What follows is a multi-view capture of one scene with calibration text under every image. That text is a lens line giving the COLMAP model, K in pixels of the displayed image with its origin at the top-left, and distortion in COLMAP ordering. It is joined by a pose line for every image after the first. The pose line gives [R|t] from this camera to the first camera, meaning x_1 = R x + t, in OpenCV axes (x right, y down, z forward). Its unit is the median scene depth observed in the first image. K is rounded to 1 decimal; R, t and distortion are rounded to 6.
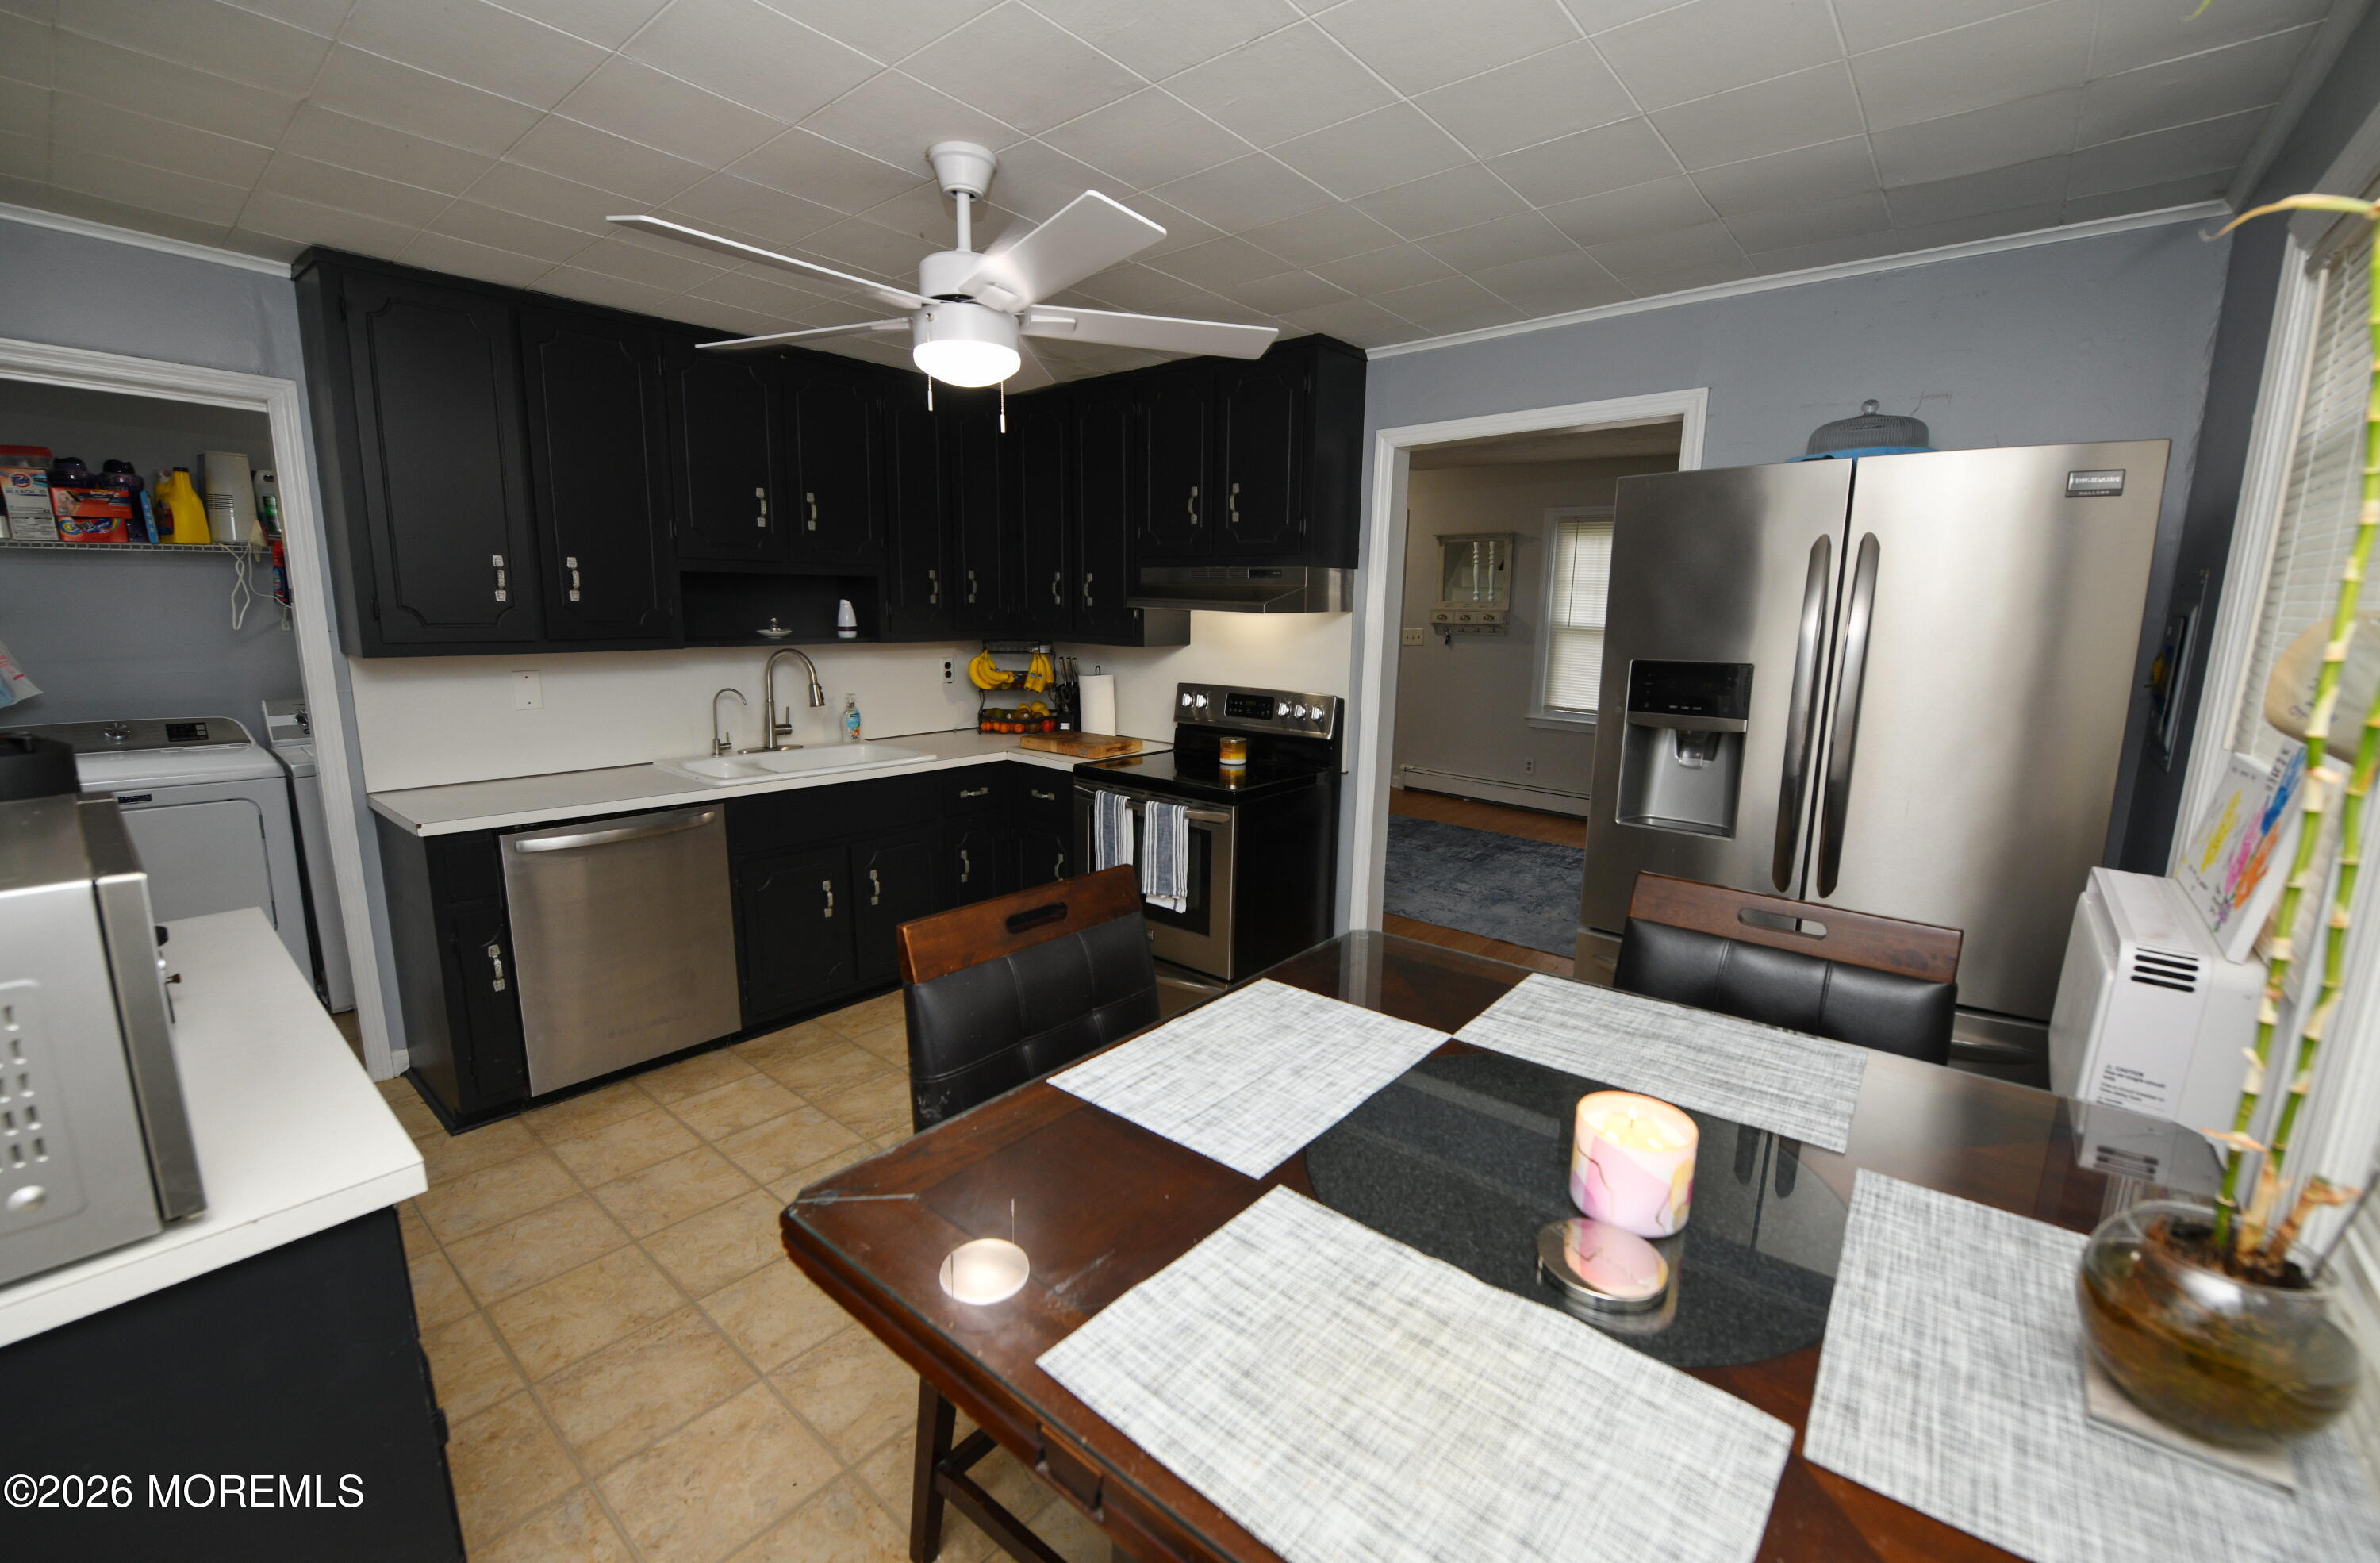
lens RADIAL K [[958.9, 0, 1193.9], [0, 958.9, 779.7], [0, 0, 1]] dist [-0.021636, -0.000591]
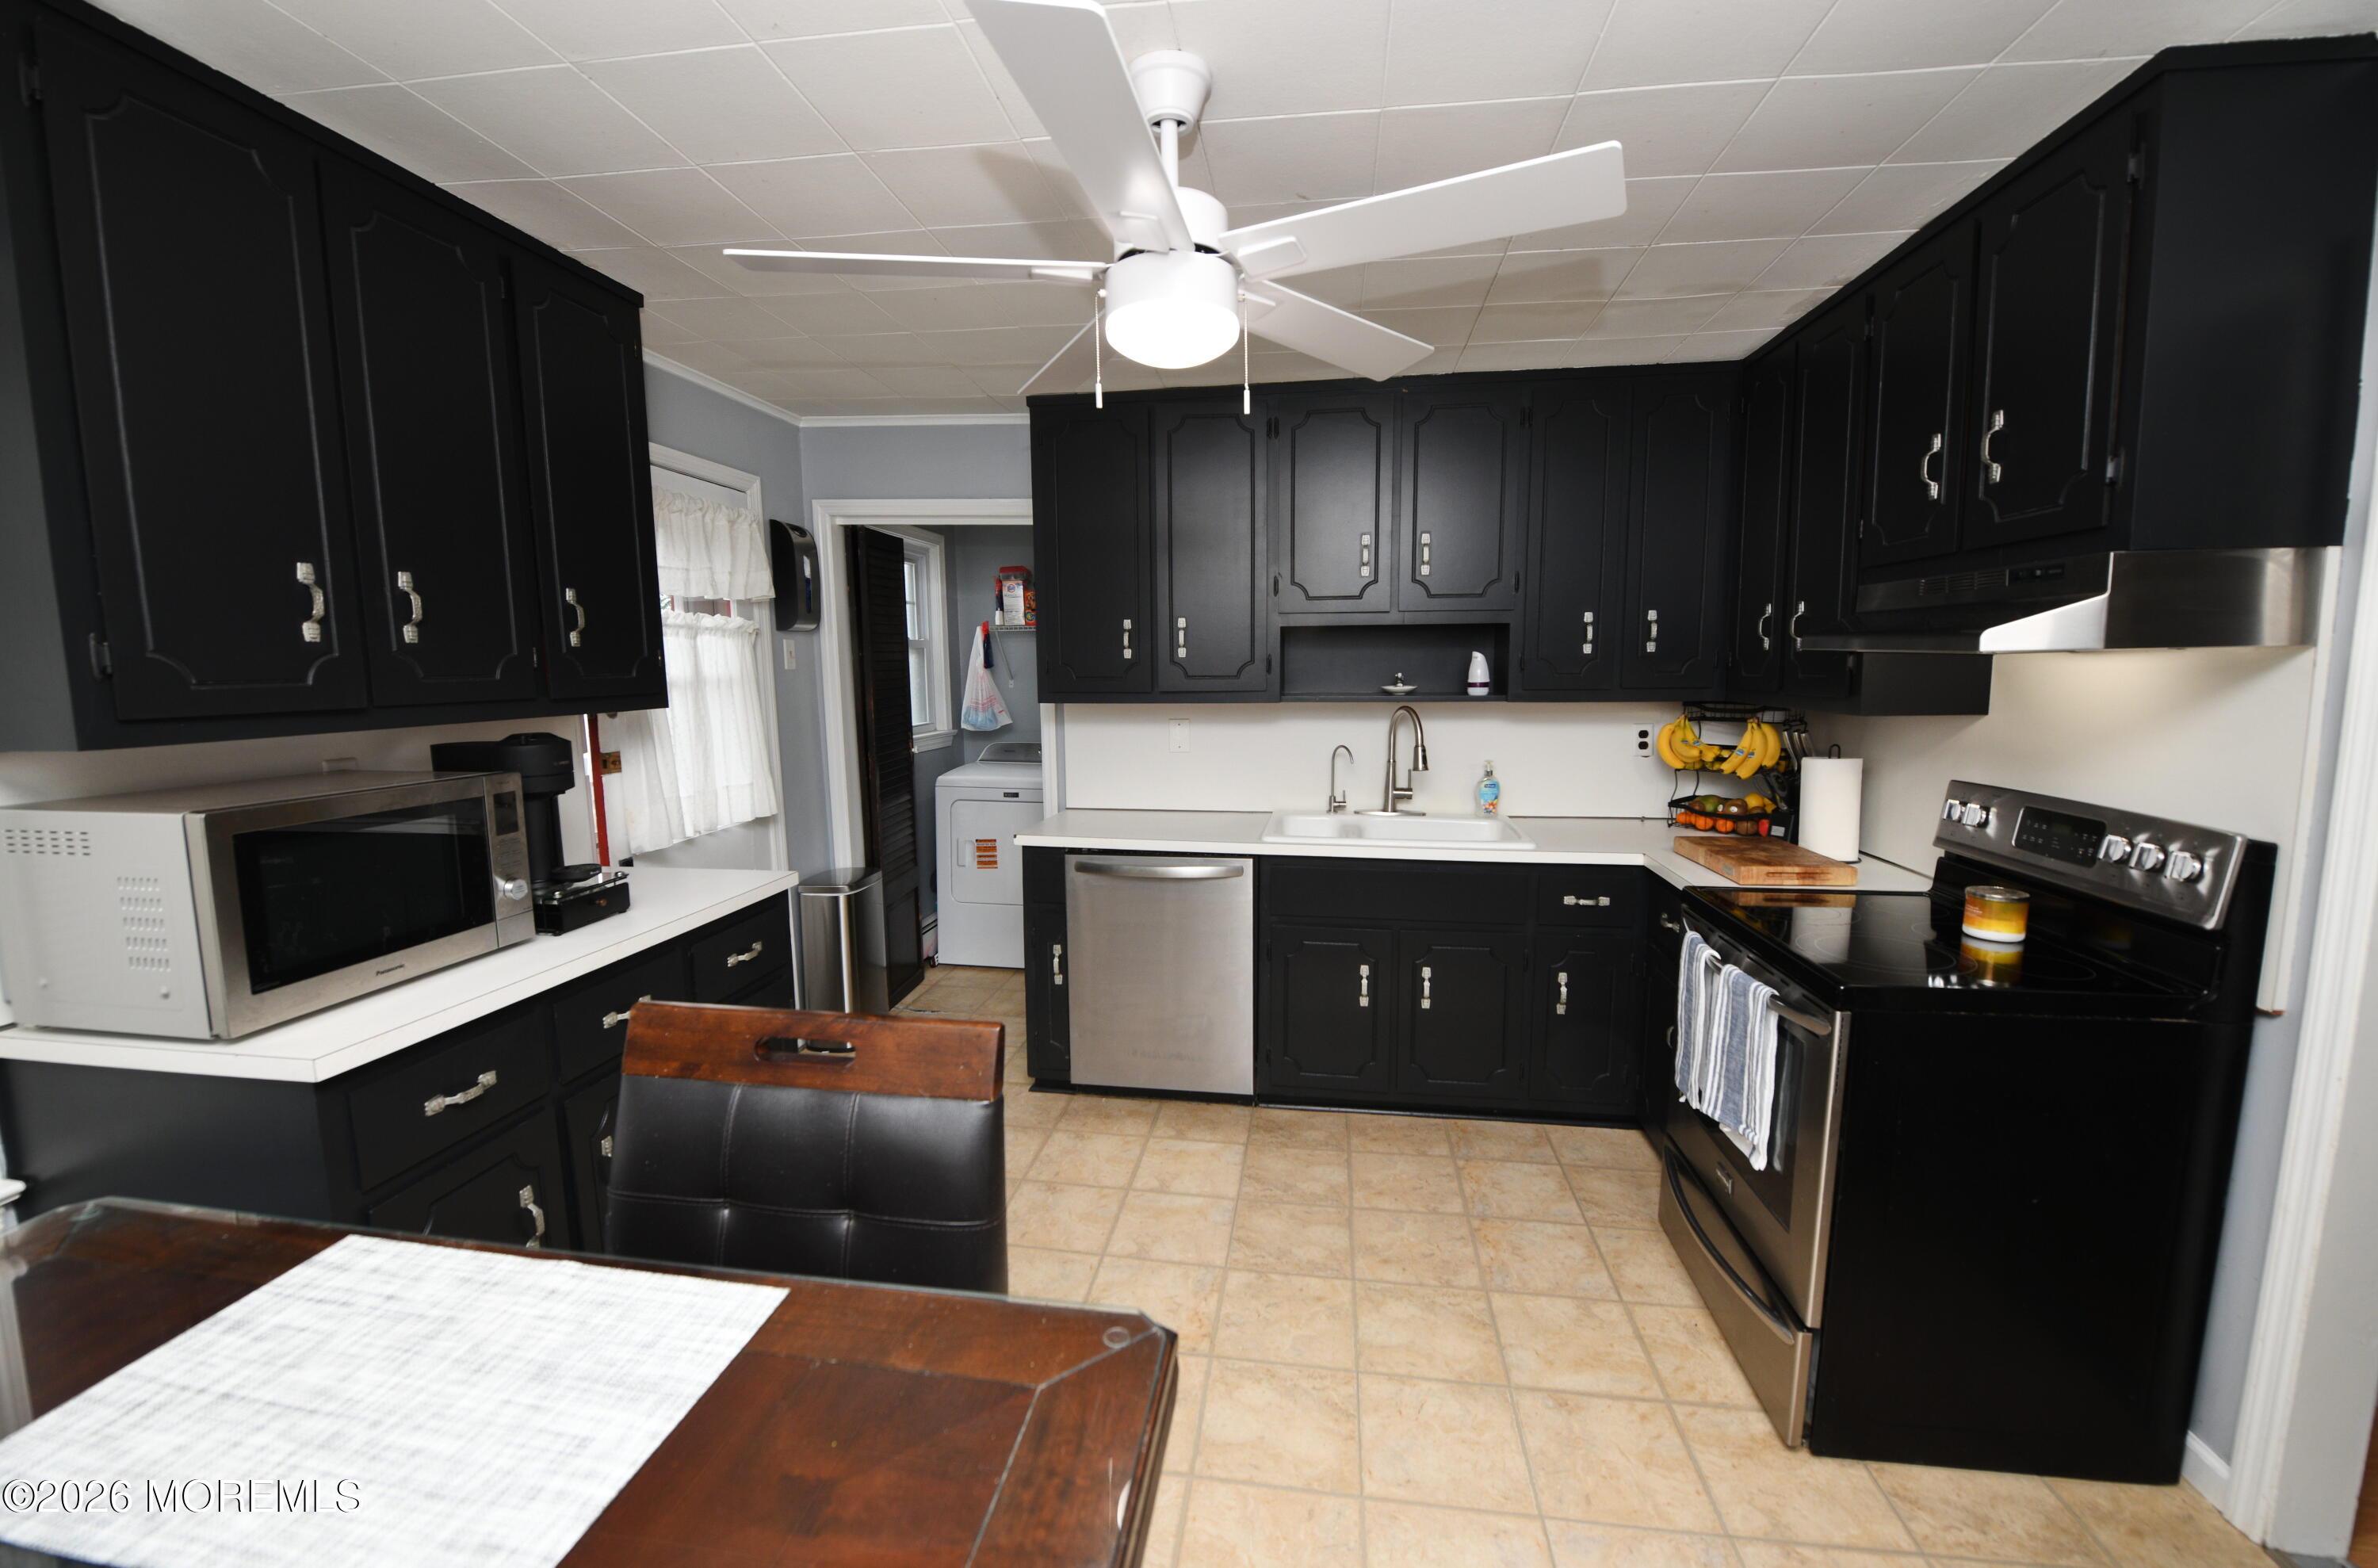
lens RADIAL K [[958.1, 0, 1190.4], [0, 958.1, 783.4], [0, 0, 1]] dist [-0.021636, -0.000591]
pose [[0.521546, 0.085676, -0.848911, 0.252238], [-0.139536, 0.990115, 0.014201, -0.047951], [0.841736, 0.111047, 0.528345, 0.349918]]
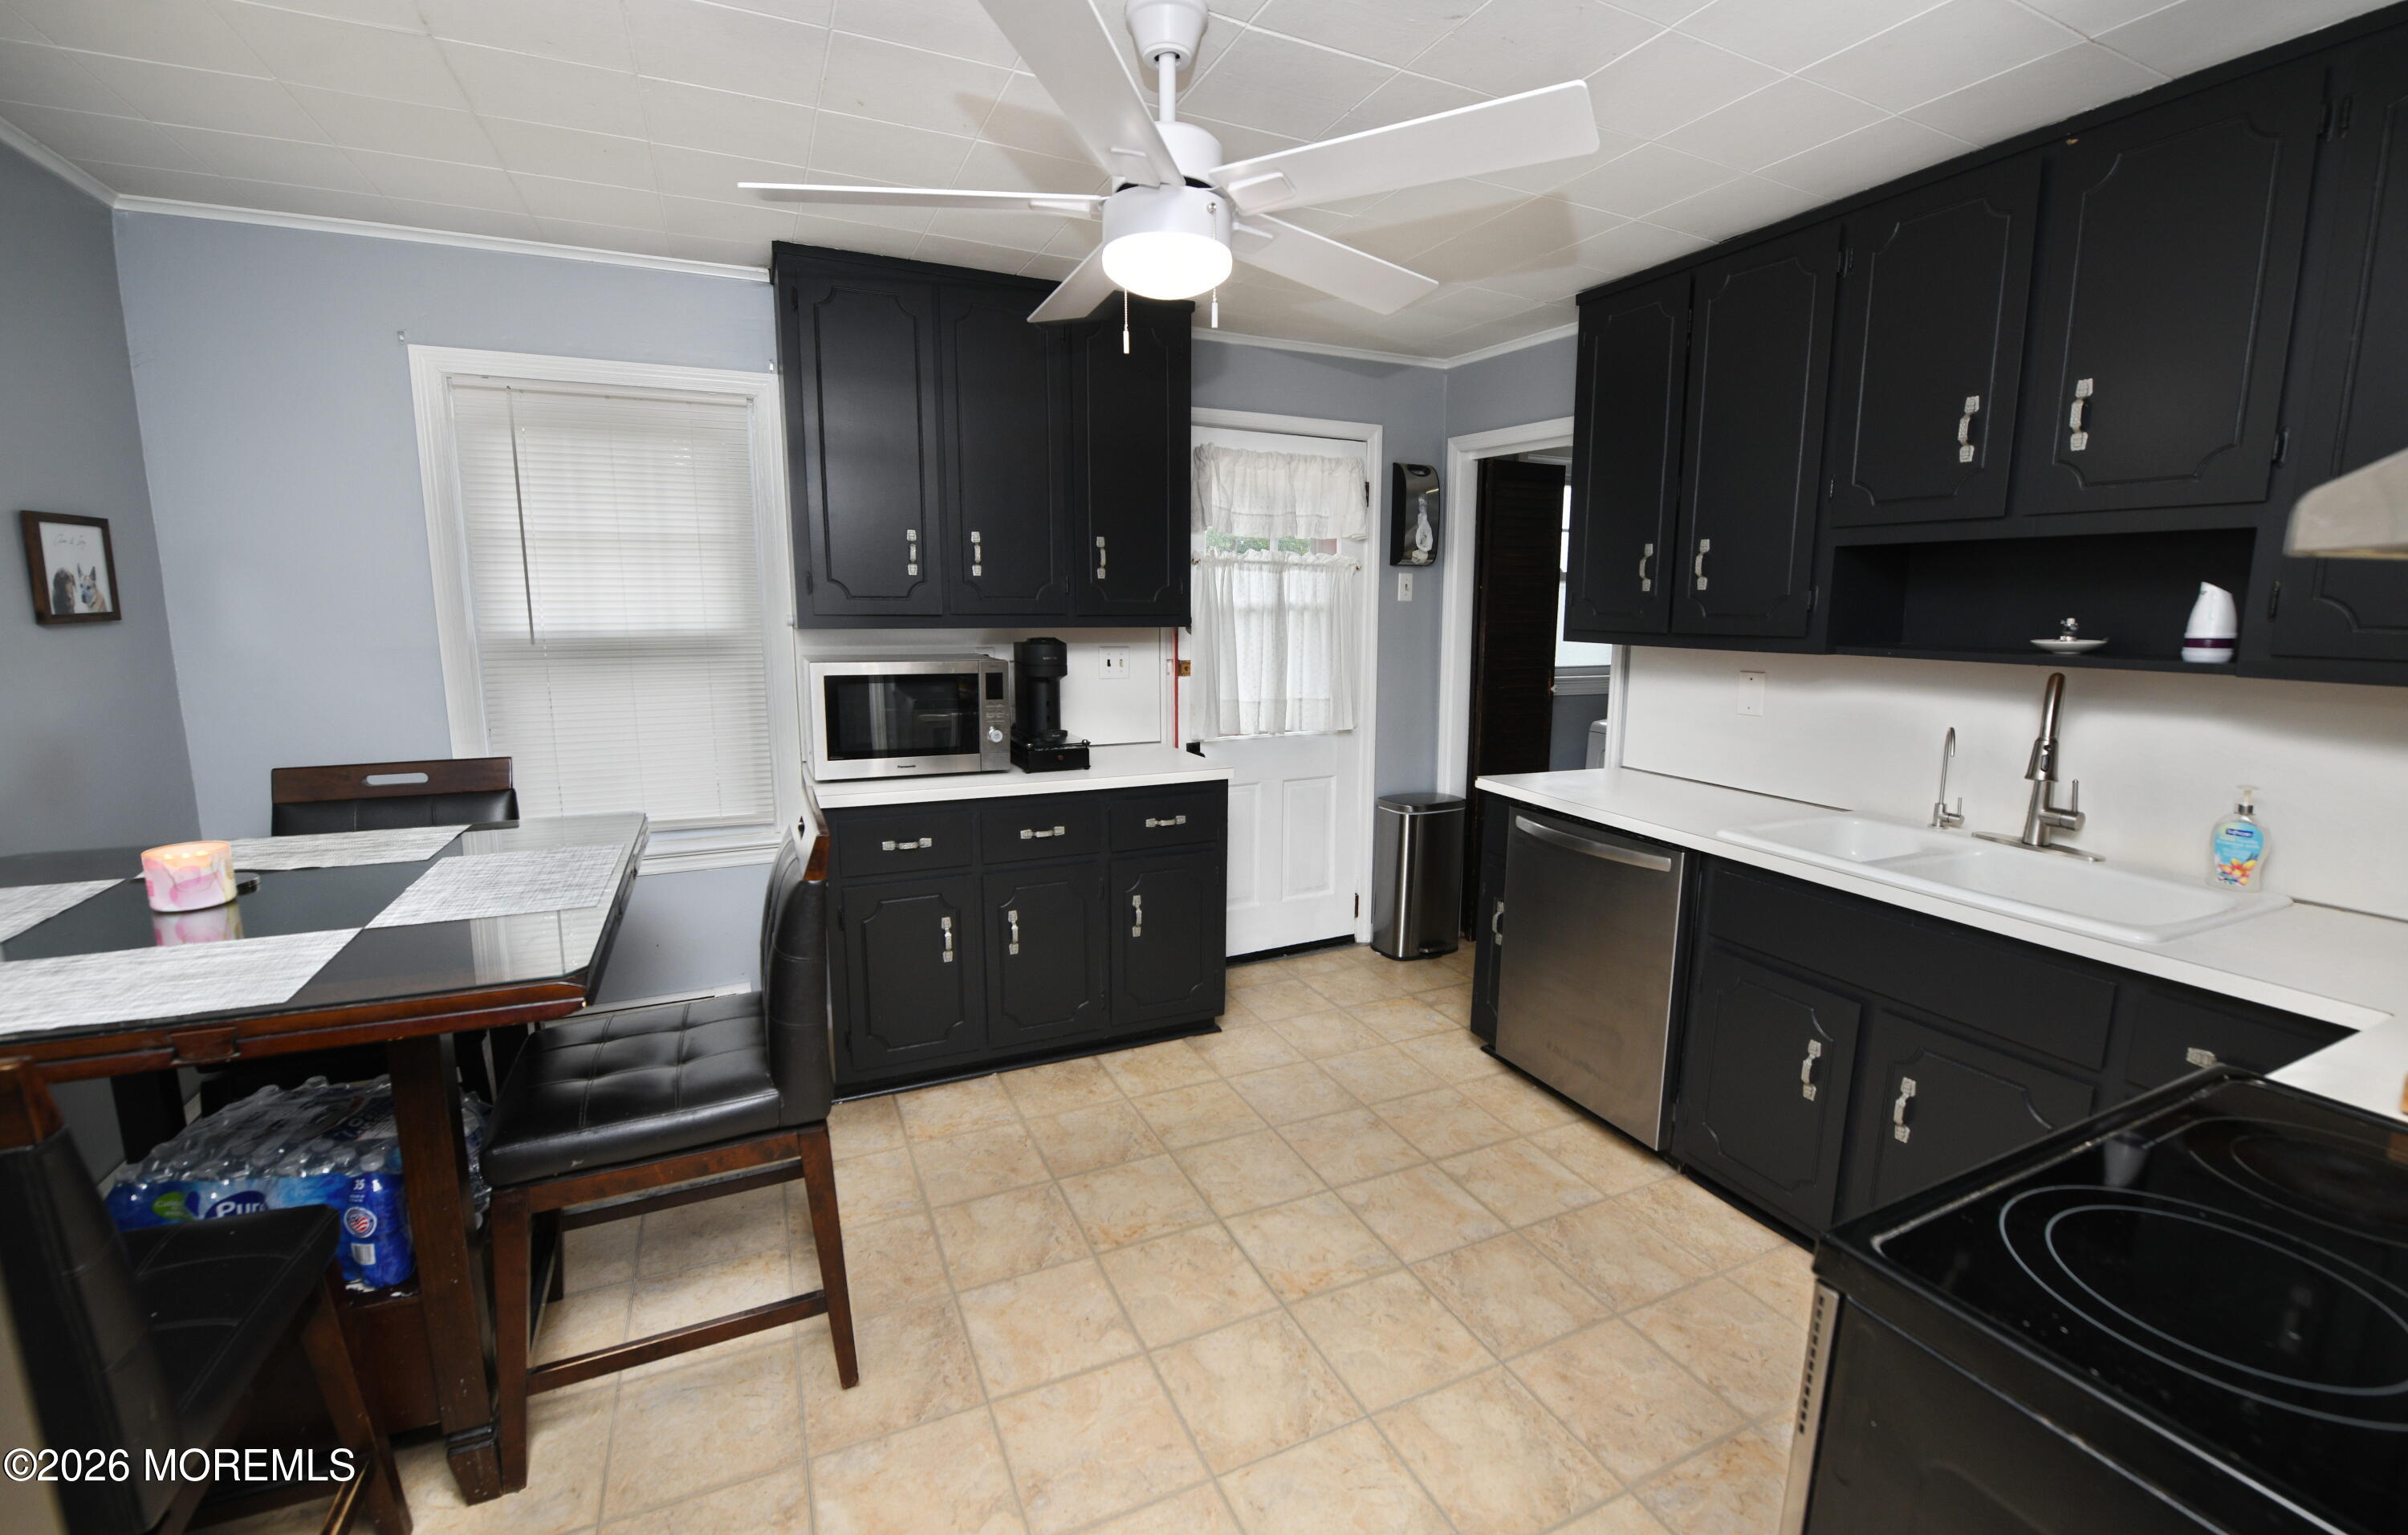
lens RADIAL K [[1002.2, 0, 1212.0], [0, 1002.2, 758.6], [0, 0, 1]] dist [-0.004255, -0.000294]
pose [[-0.426635, 0.120161, -0.896406, 0.307922], [-0.179689, 0.960115, 0.214222, -0.125765], [0.886394, 0.252469, -0.388027, 0.803542]]
